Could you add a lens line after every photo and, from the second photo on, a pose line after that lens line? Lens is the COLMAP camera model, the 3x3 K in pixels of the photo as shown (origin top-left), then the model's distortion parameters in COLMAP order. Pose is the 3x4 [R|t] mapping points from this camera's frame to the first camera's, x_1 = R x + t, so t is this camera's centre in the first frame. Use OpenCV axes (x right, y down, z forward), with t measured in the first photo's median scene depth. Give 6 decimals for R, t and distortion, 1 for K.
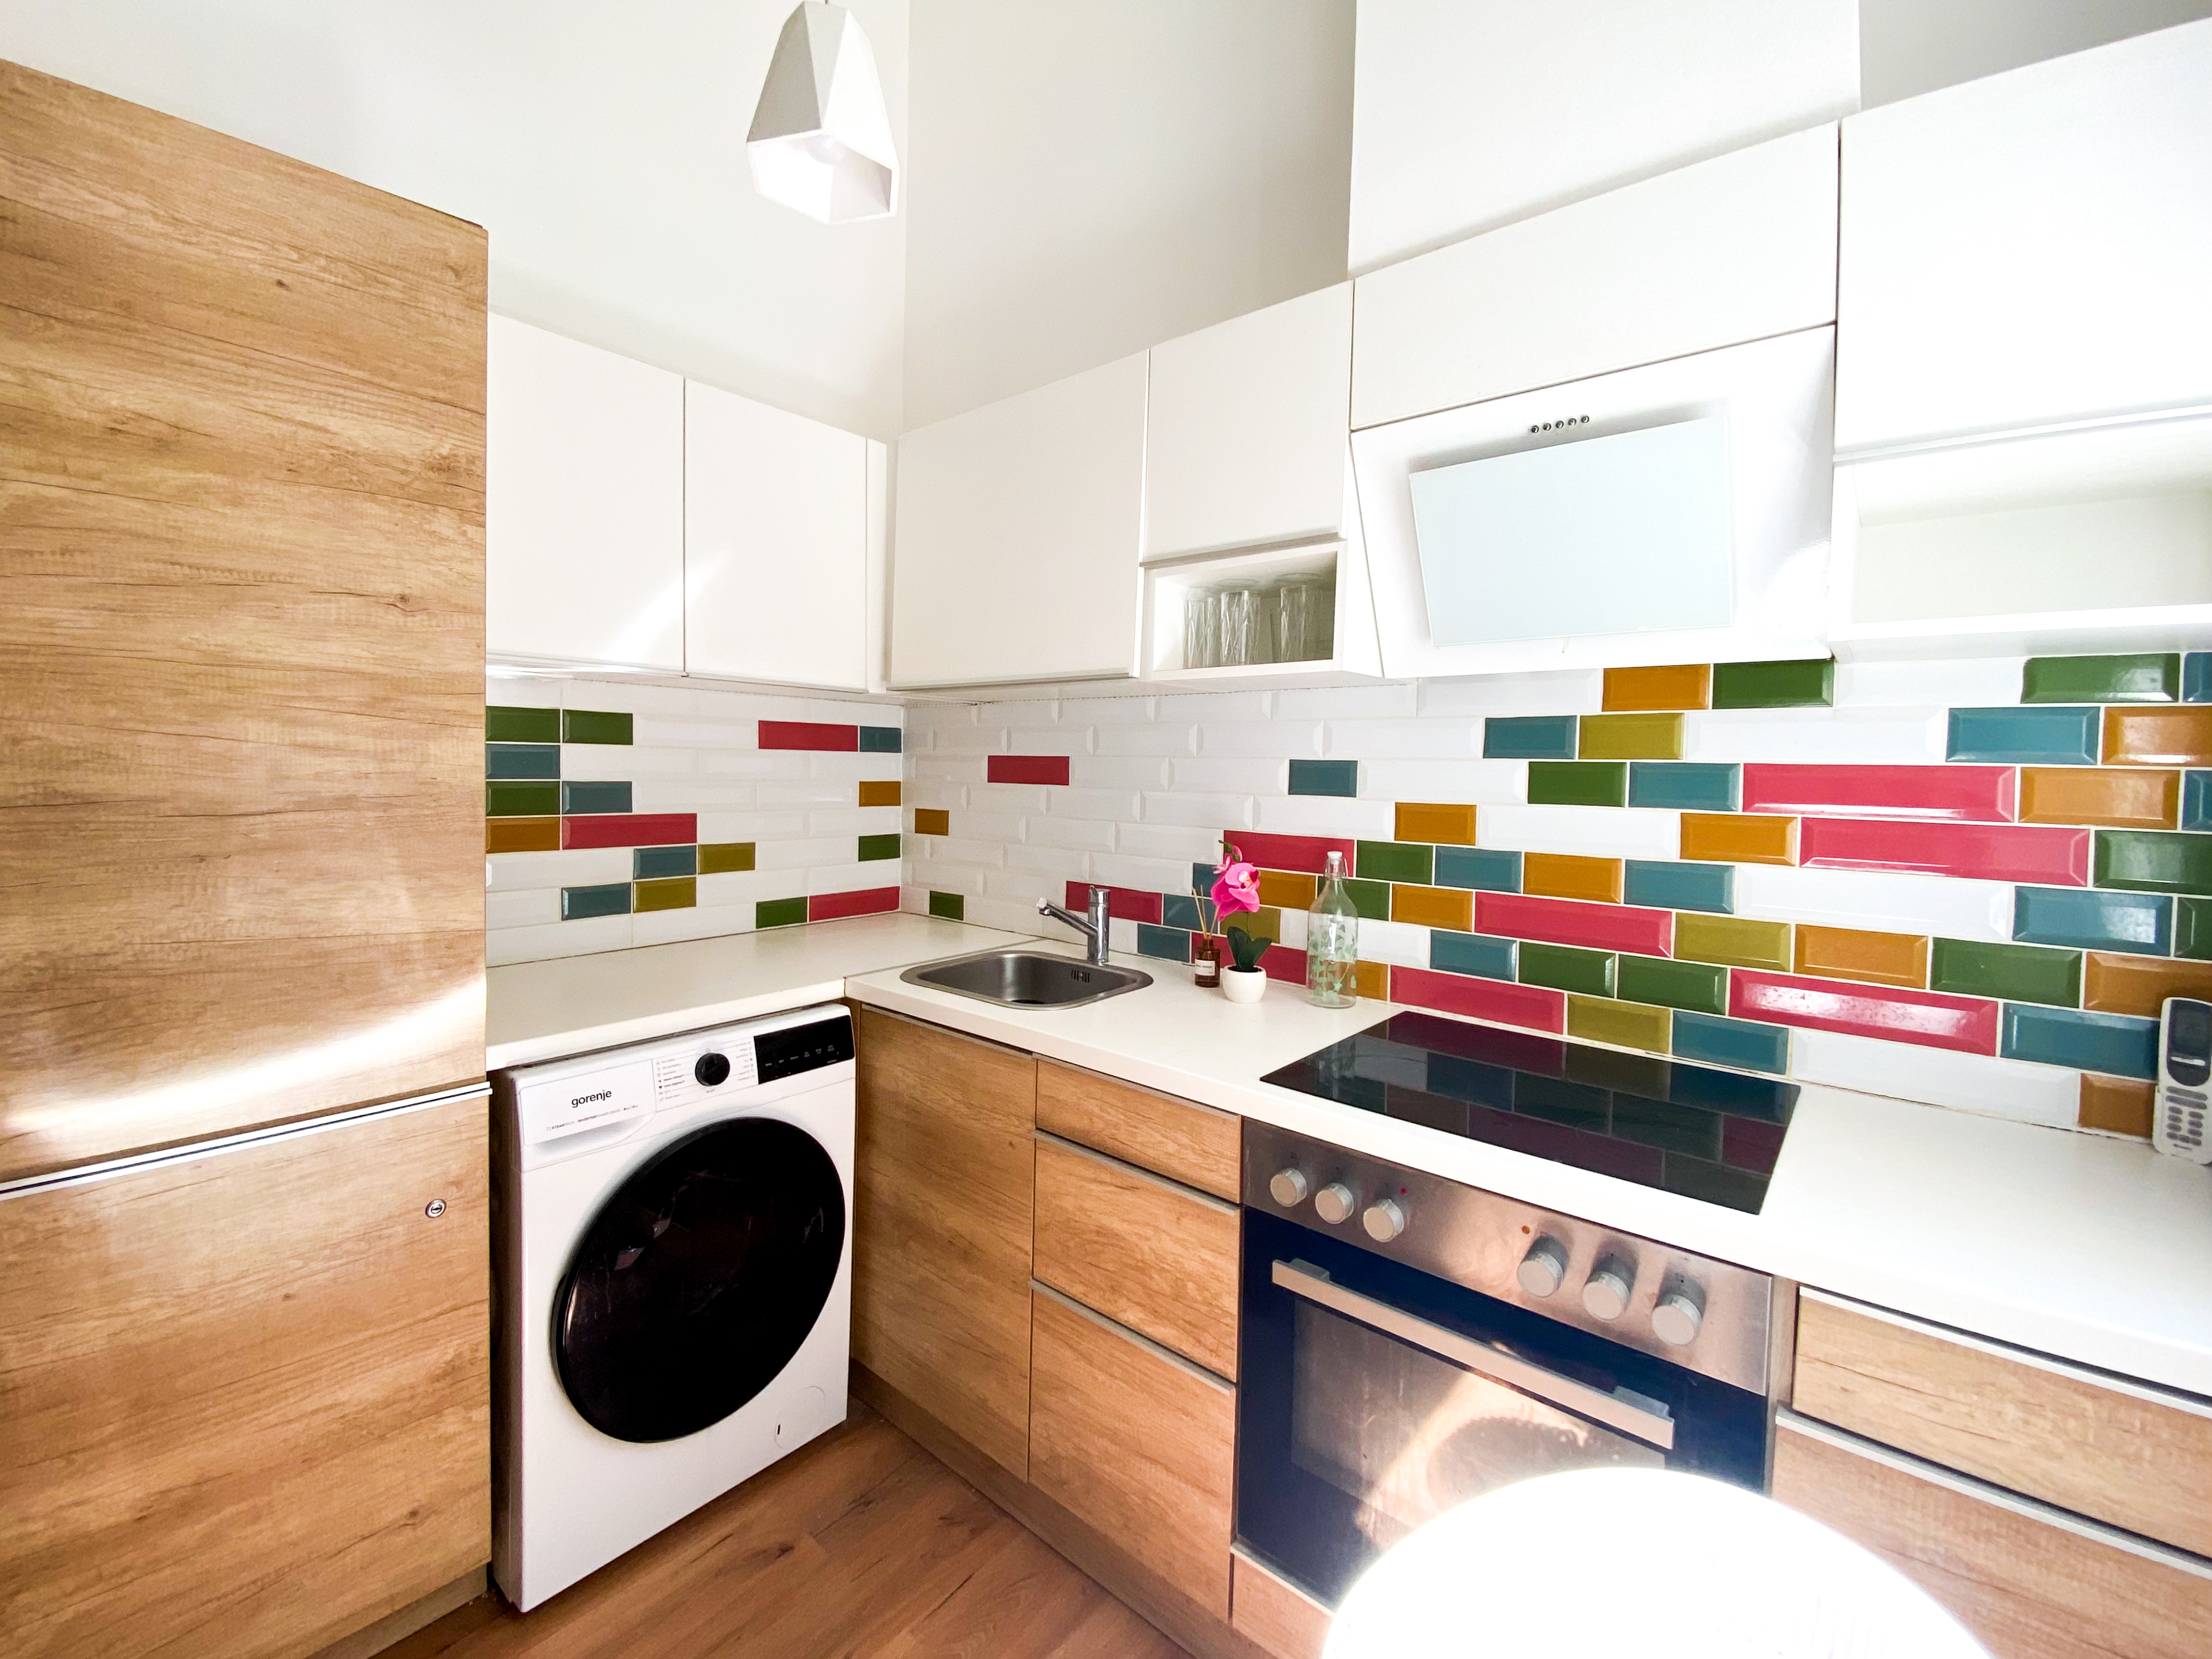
lens RADIAL K [[936.8, 0, 1101.7], [0, 936.8, 790.0], [0, 0, 1]] dist [0.020306, -0.024330]
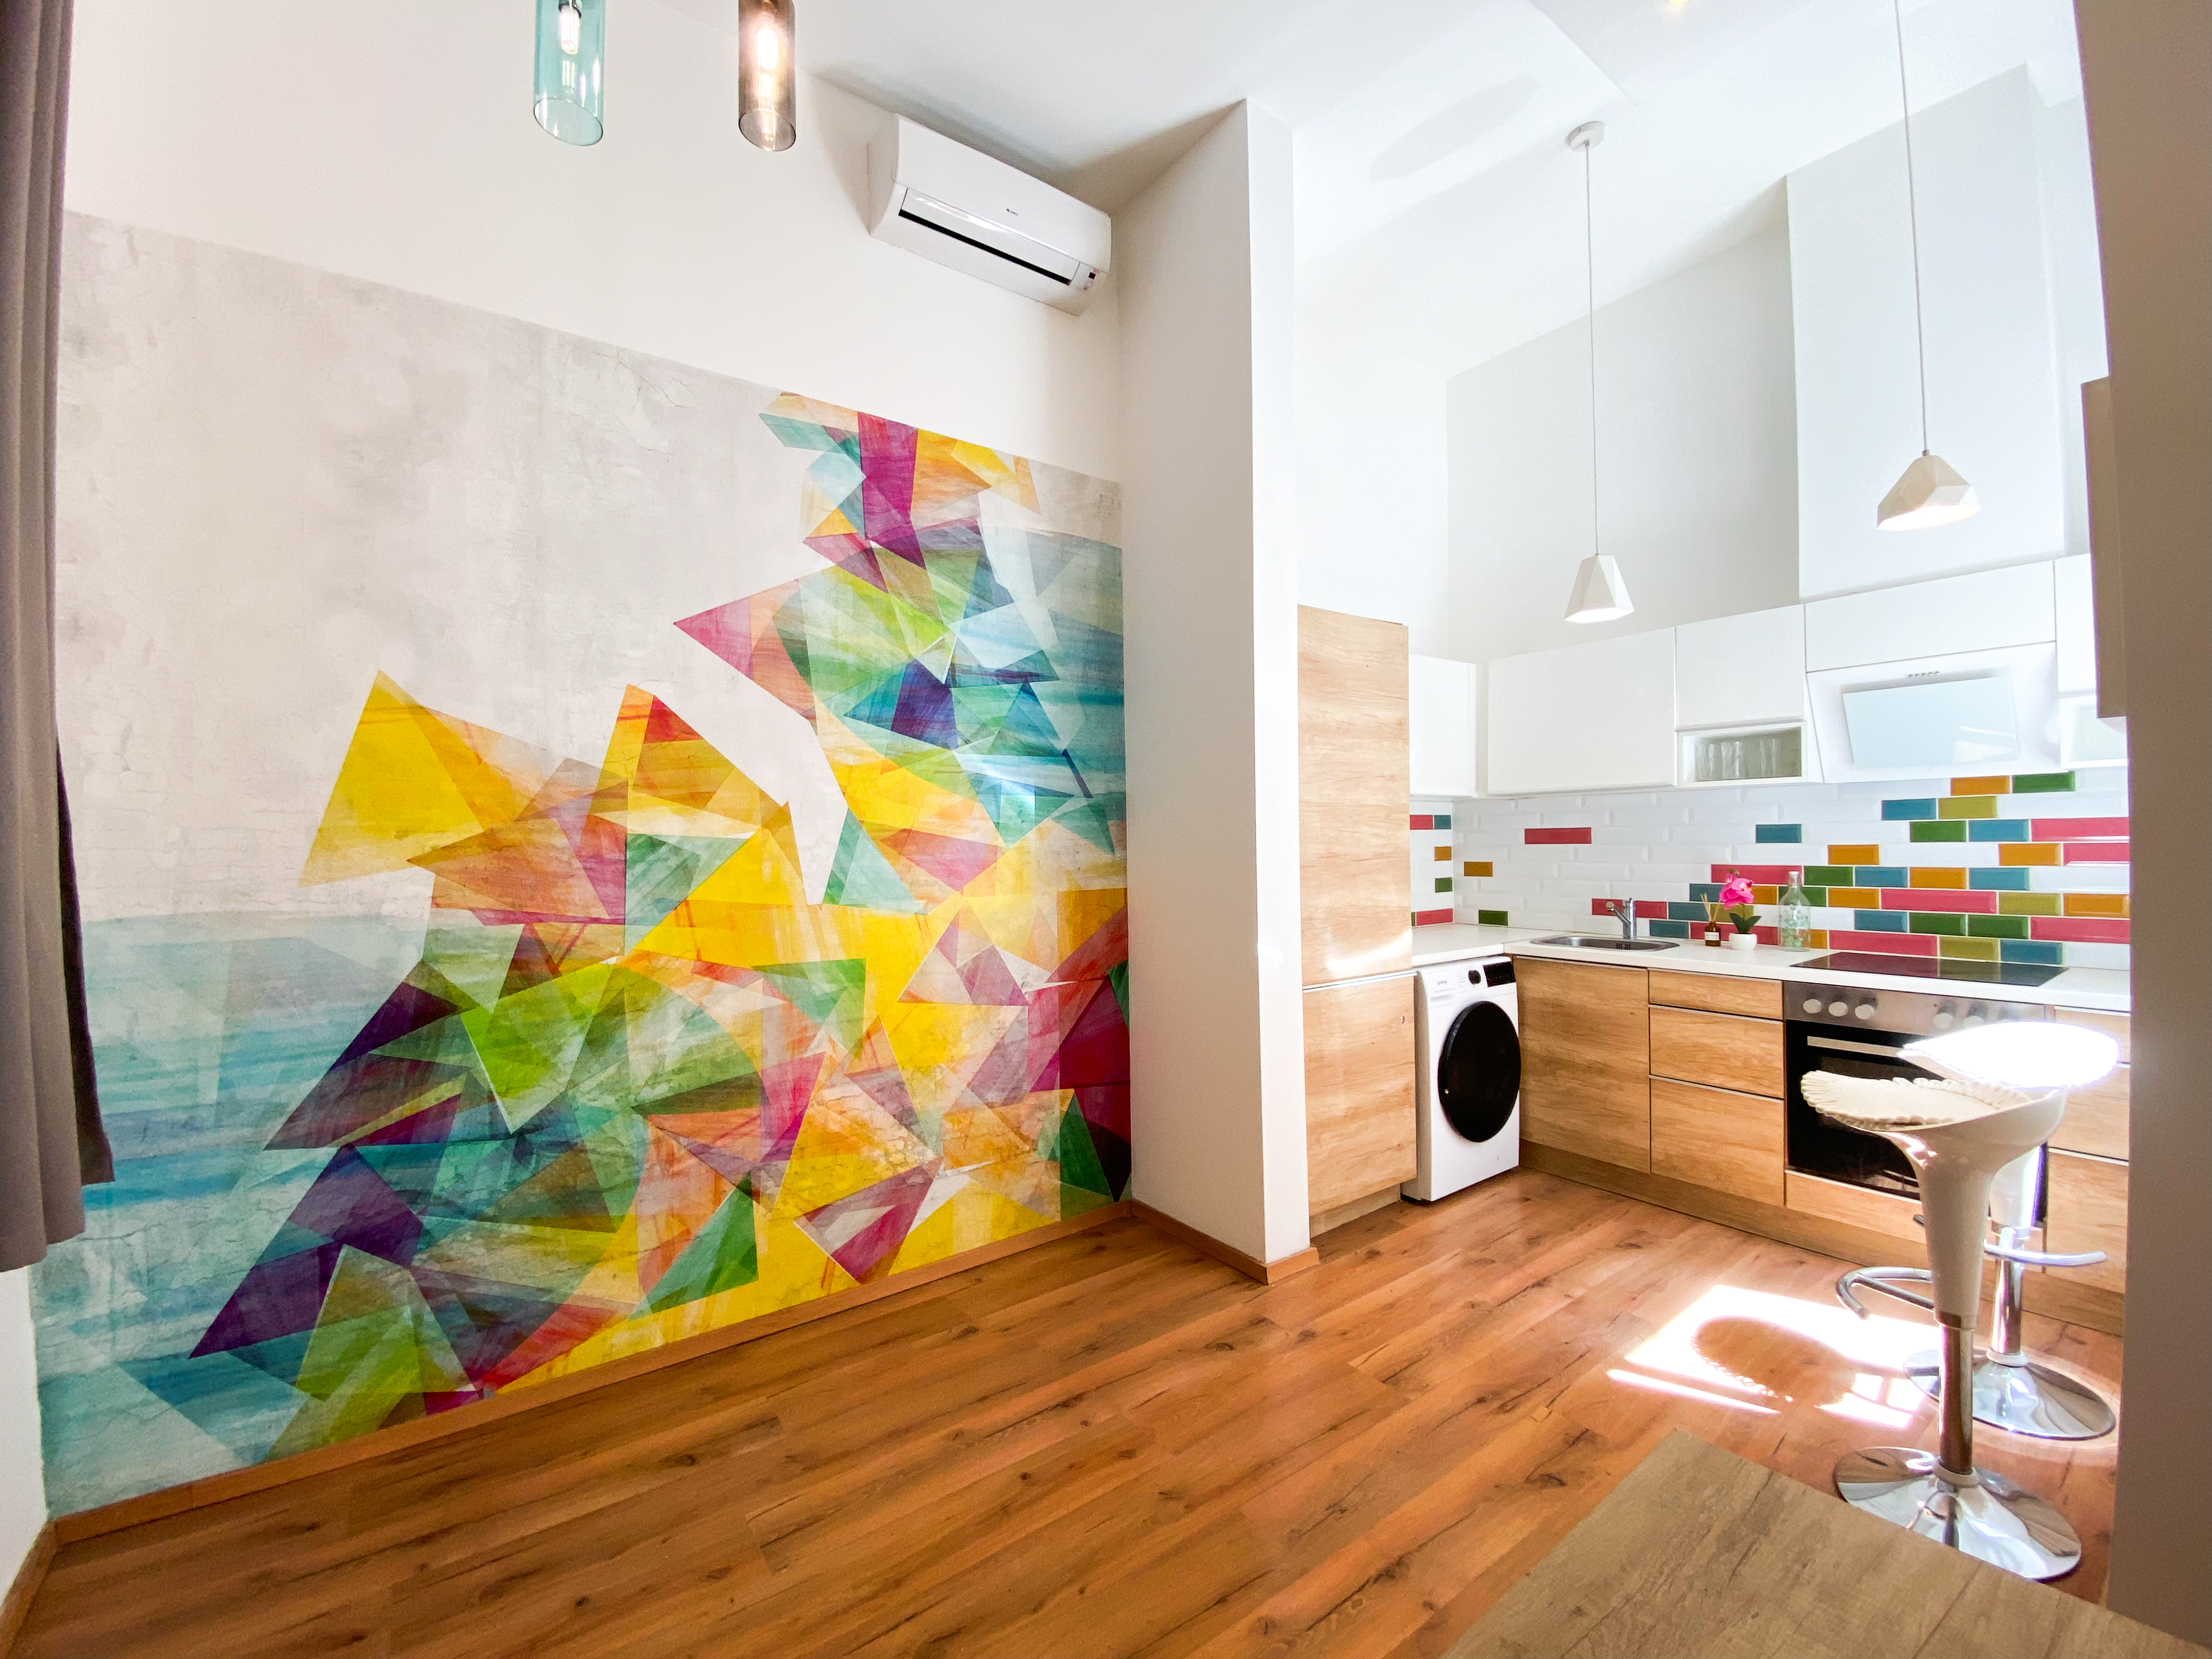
lens RADIAL K [[912.7, 0, 1074.9], [0, 912.7, 829.0], [0, 0, 1]] dist [0.010796, -0.021011]
pose [[0.965104, -0.037356, -0.259189, -0.766360], [0.027534, 0.998762, -0.041425, 0.016486], [0.260416, 0.032843, 0.964938, -1.334399]]
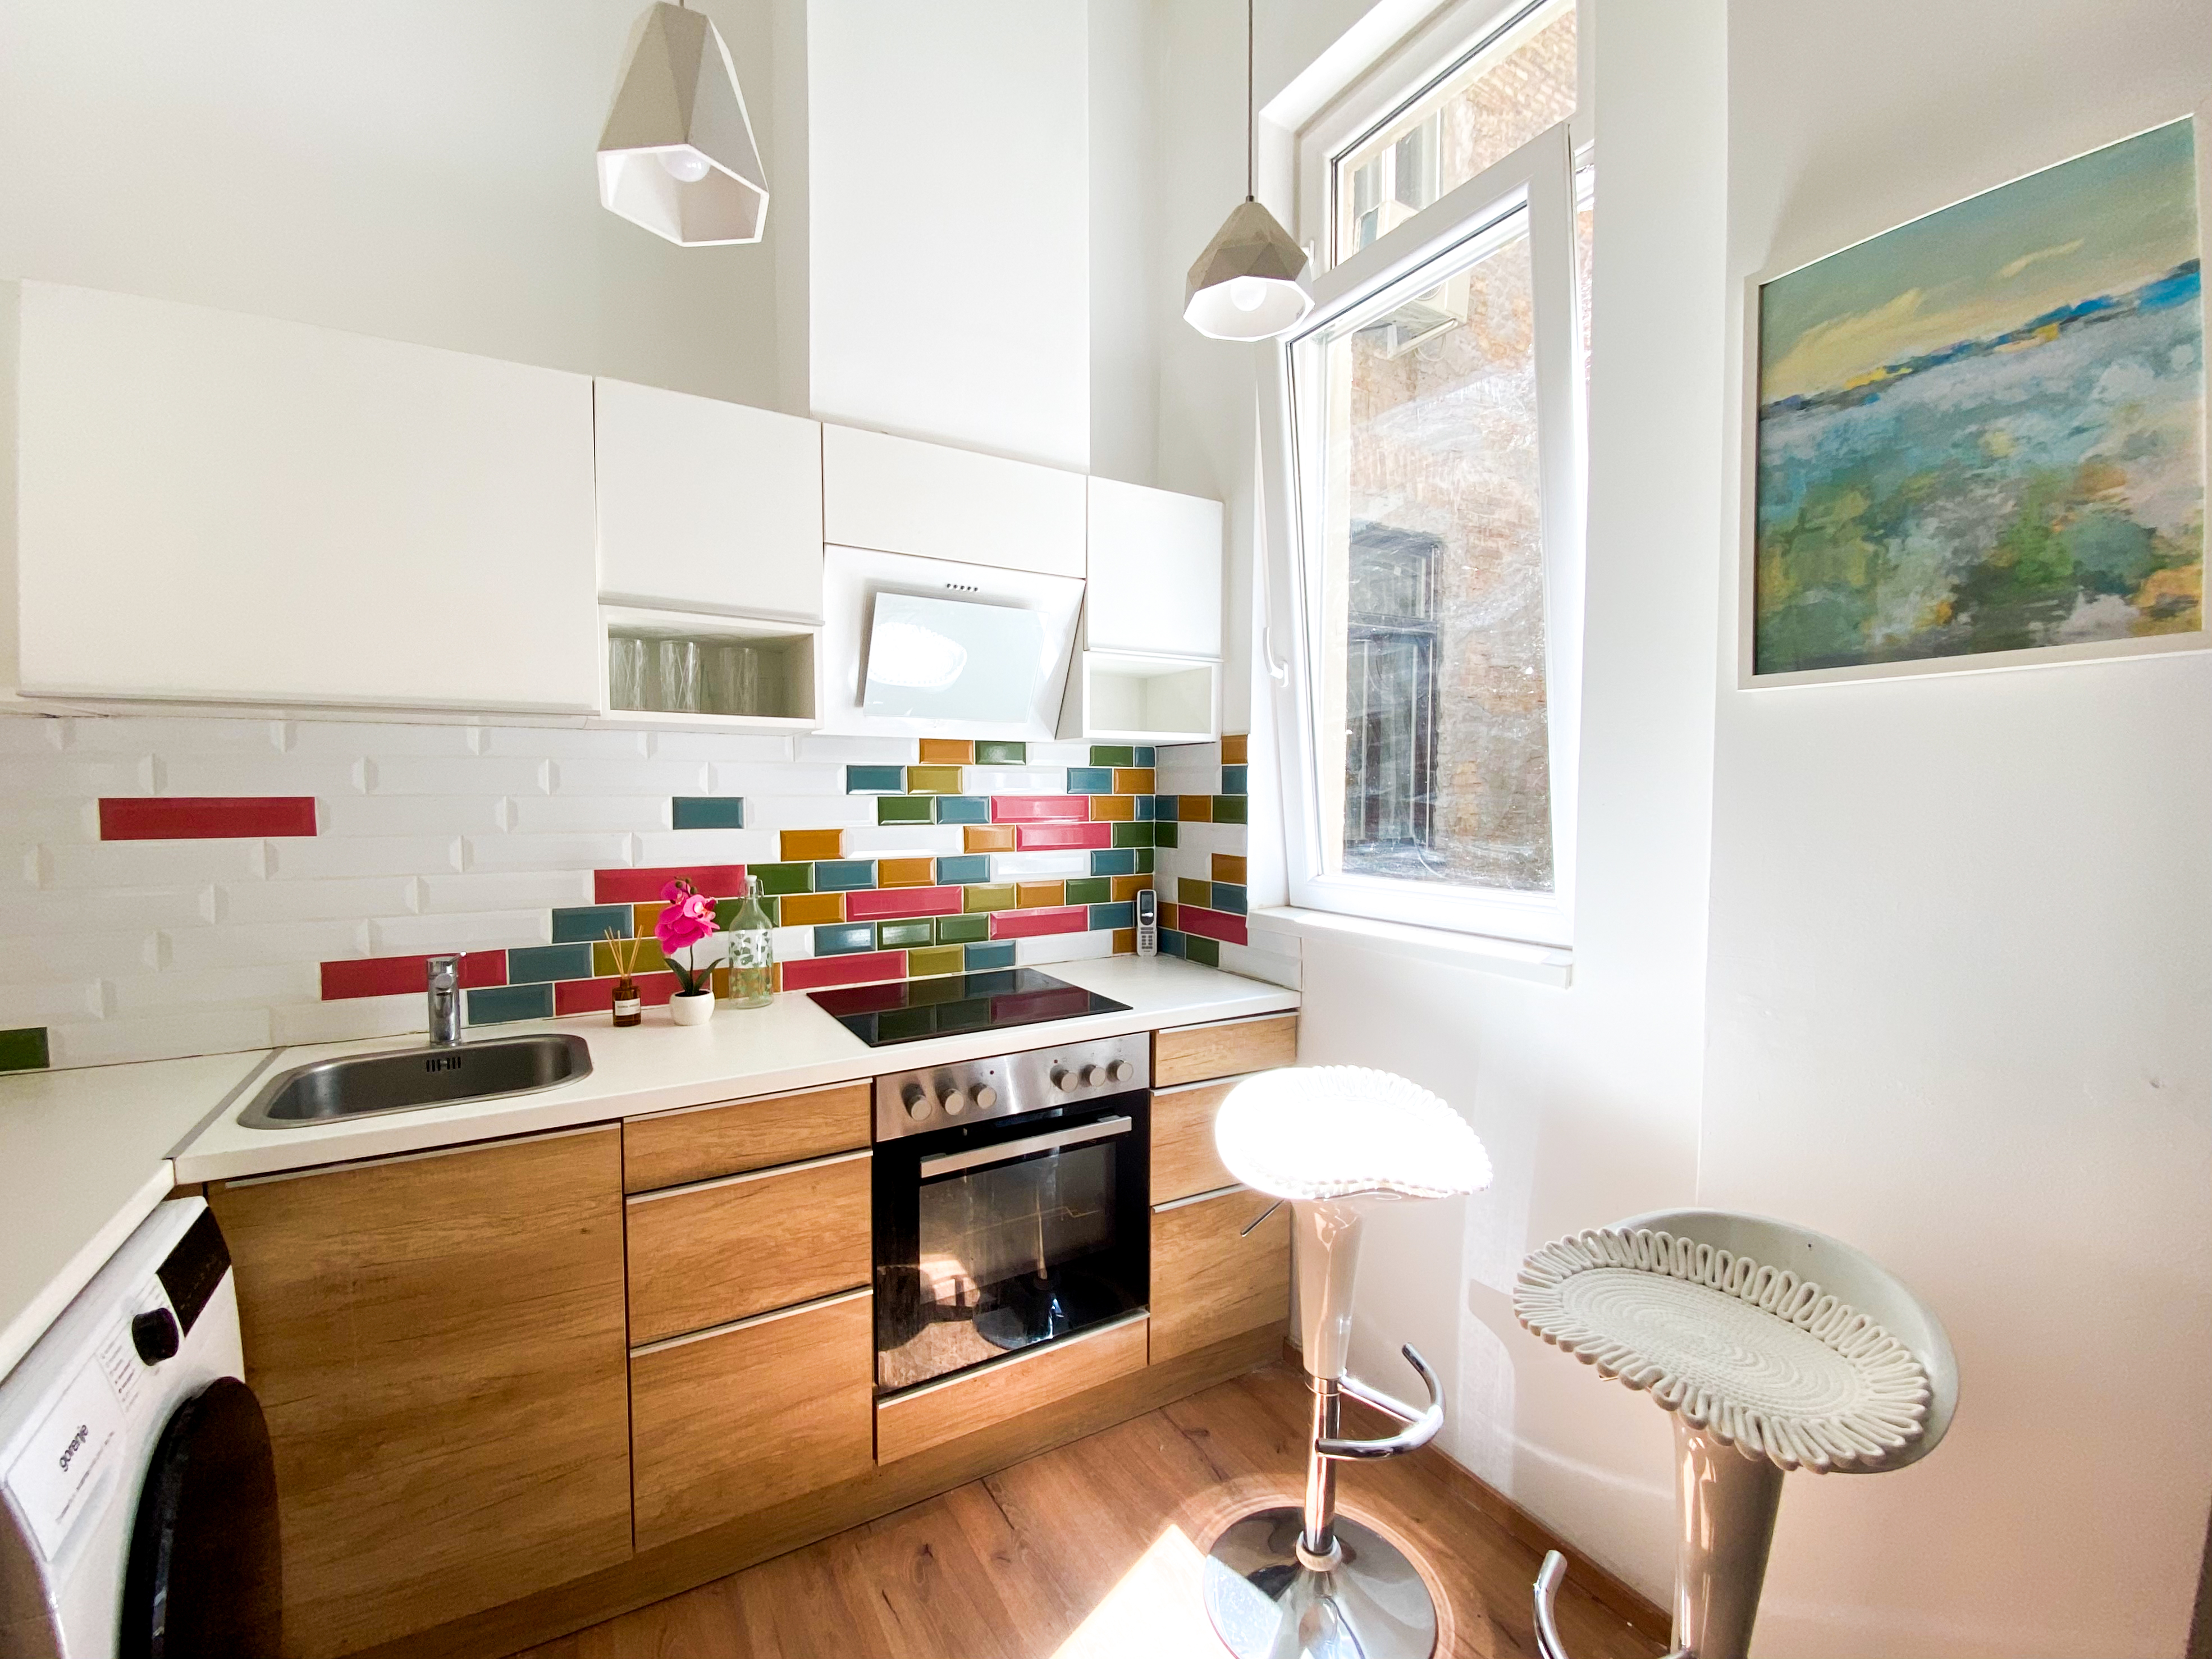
lens RADIAL K [[912.7, 0, 1074.9], [0, 912.7, 829.0], [0, 0, 1]] dist [0.010796, -0.021011]
pose [[0.331808, -0.060336, 0.941415, -0.762039], [0.030230, 0.998120, 0.053315, -0.045786], [-0.942862, 0.010769, 0.333008, 0.255072]]
